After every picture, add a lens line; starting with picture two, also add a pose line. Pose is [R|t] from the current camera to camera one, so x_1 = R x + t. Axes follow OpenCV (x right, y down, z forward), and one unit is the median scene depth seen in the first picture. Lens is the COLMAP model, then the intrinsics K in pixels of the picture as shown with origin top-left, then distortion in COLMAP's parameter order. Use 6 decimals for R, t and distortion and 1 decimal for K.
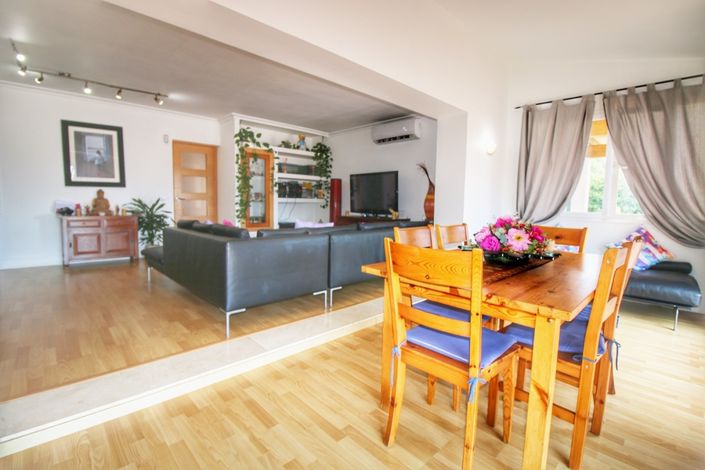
lens RADIAL K [[324.5, 0, 367.4], [0, 324.5, 207.8], [0, 0, 1]] dist [-0.017458, -0.000840]
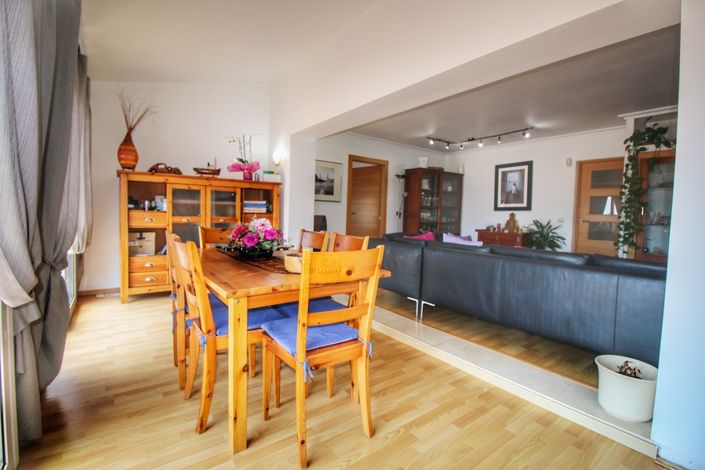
lens RADIAL K [[324.5, 0, 354.0], [0, 324.5, 235.1], [0, 0, 1]] dist [-0.017458, -0.000840]
pose [[-0.152485, 0.041805, -0.987421, 0.580544], [-0.045803, 0.997733, 0.049315, -0.001805], [0.987244, 0.052747, -0.150224, 0.573732]]
